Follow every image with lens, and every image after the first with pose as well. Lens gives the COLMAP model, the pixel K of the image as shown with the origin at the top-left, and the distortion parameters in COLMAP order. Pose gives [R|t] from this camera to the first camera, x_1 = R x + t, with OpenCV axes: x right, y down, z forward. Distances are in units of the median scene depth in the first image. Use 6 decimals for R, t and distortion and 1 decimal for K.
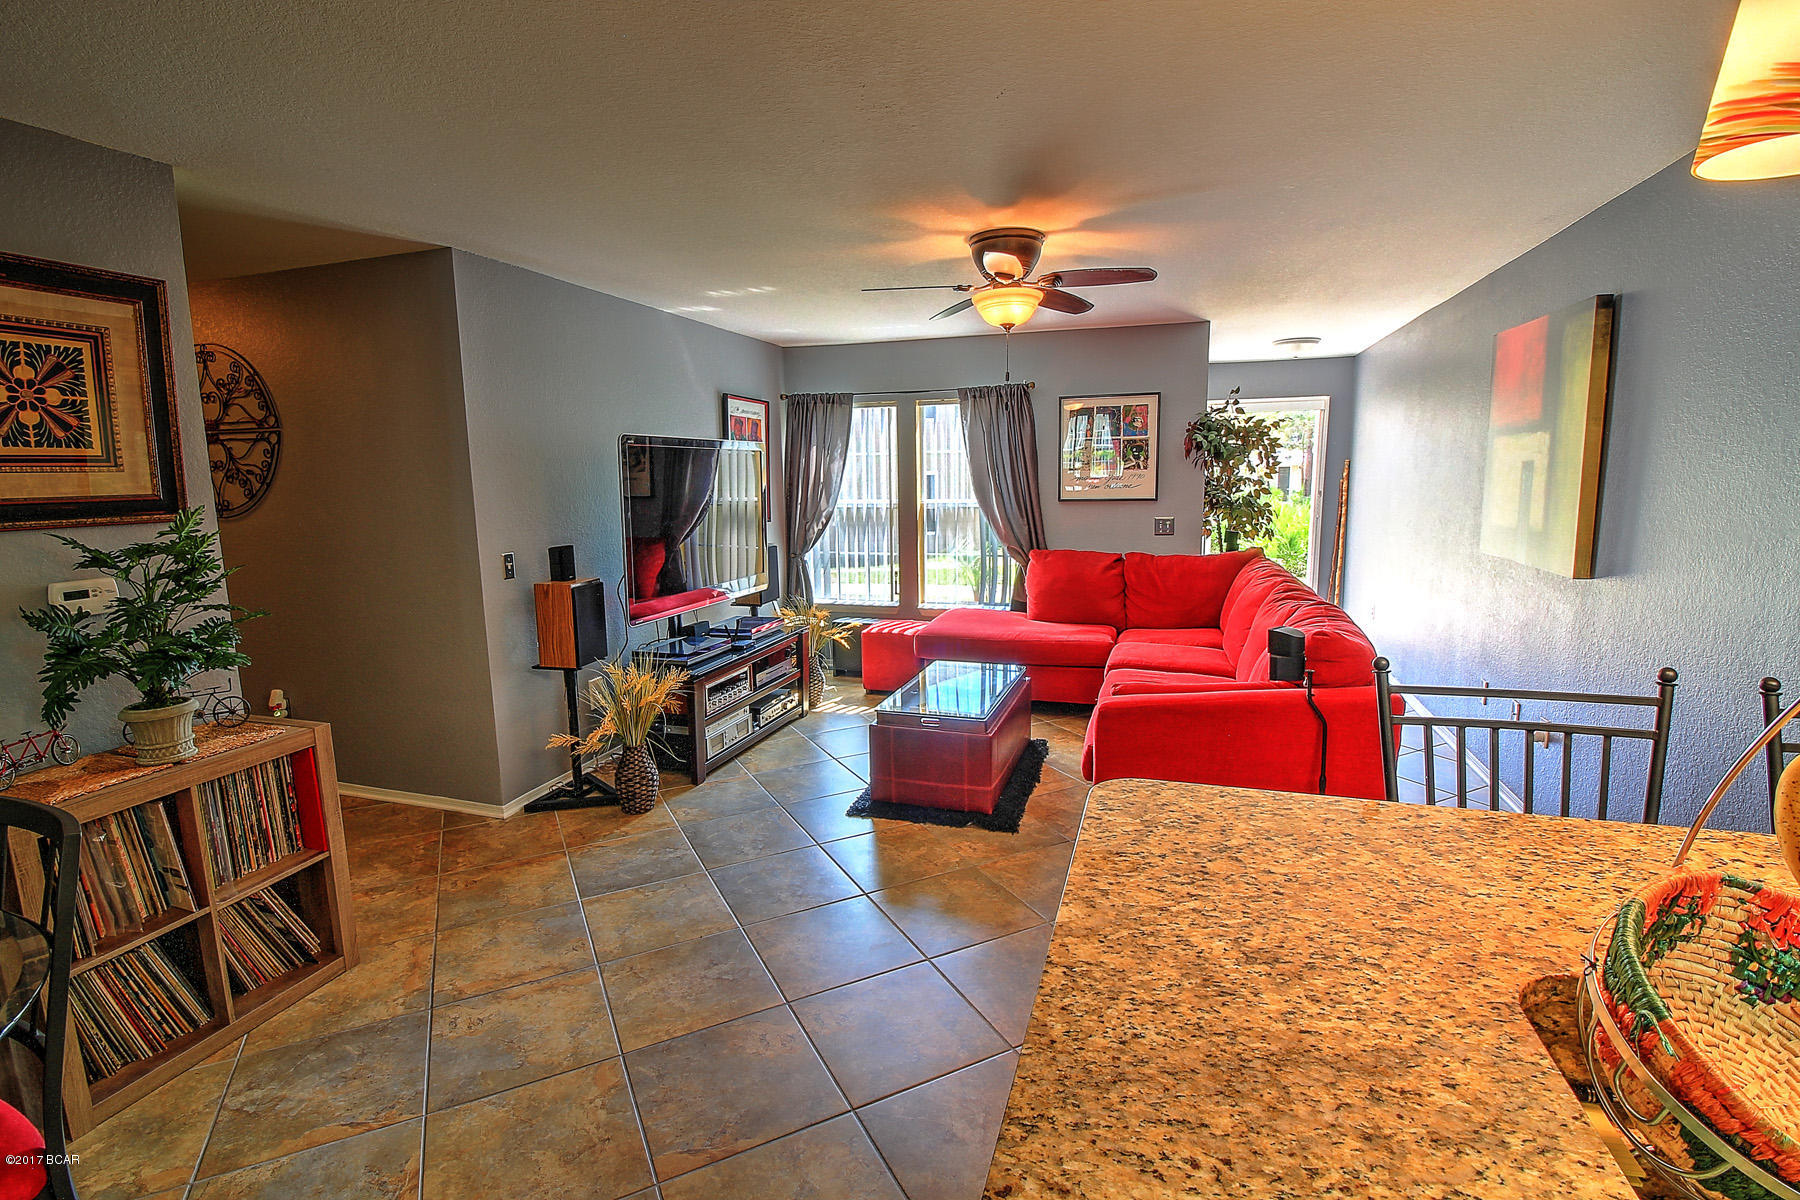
lens RADIAL K [[837.0, 0, 897.6], [0, 837.0, 596.6], [0, 0, 1]] dist [-0.004548, -0.005923]
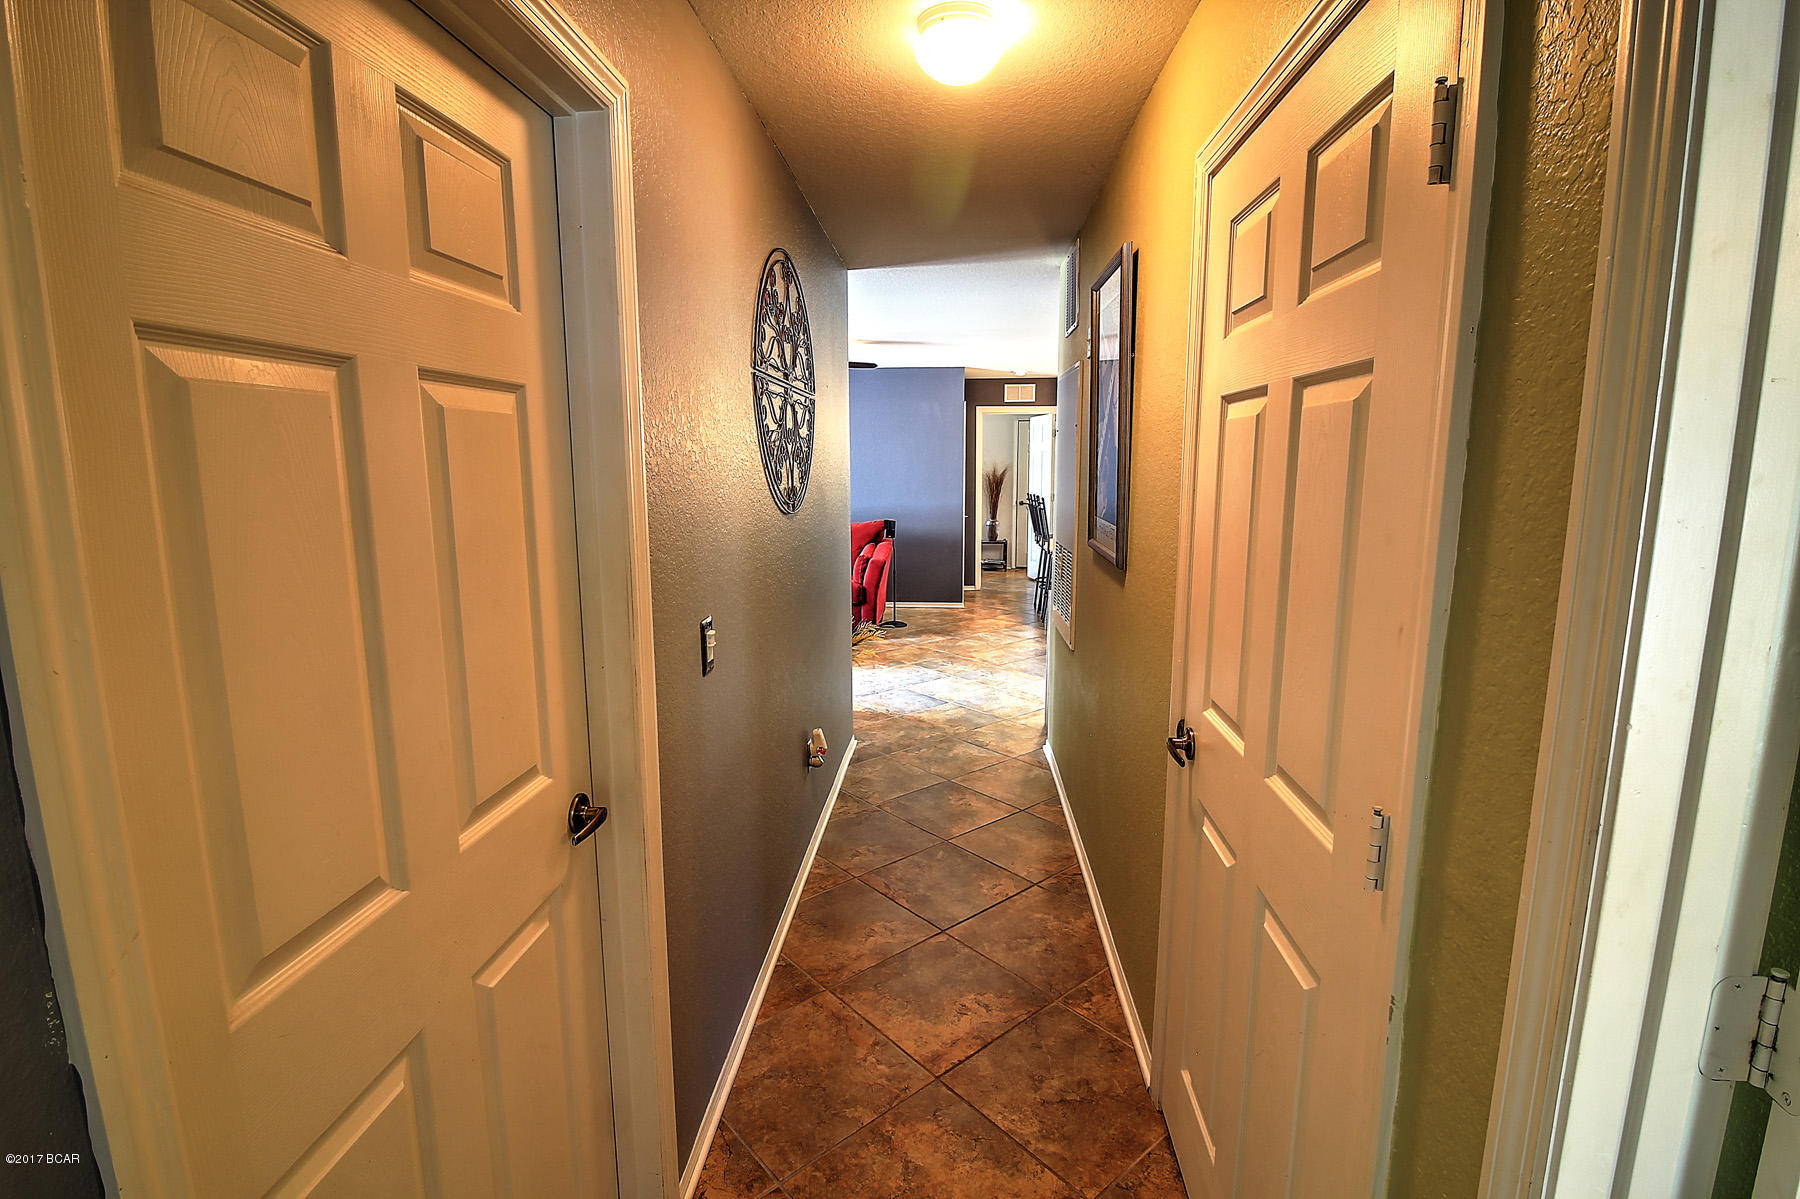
lens RADIAL K [[837.0, 0, 899.5], [0, 837.0, 591.4], [0, 0, 1]] dist [-0.004548, -0.005923]
pose [[-0.241415, -0.132883, 0.961281, -1.485883], [0.149991, 0.973567, 0.172250, -0.134584], [-0.958760, 0.185767, -0.215102, 1.065438]]
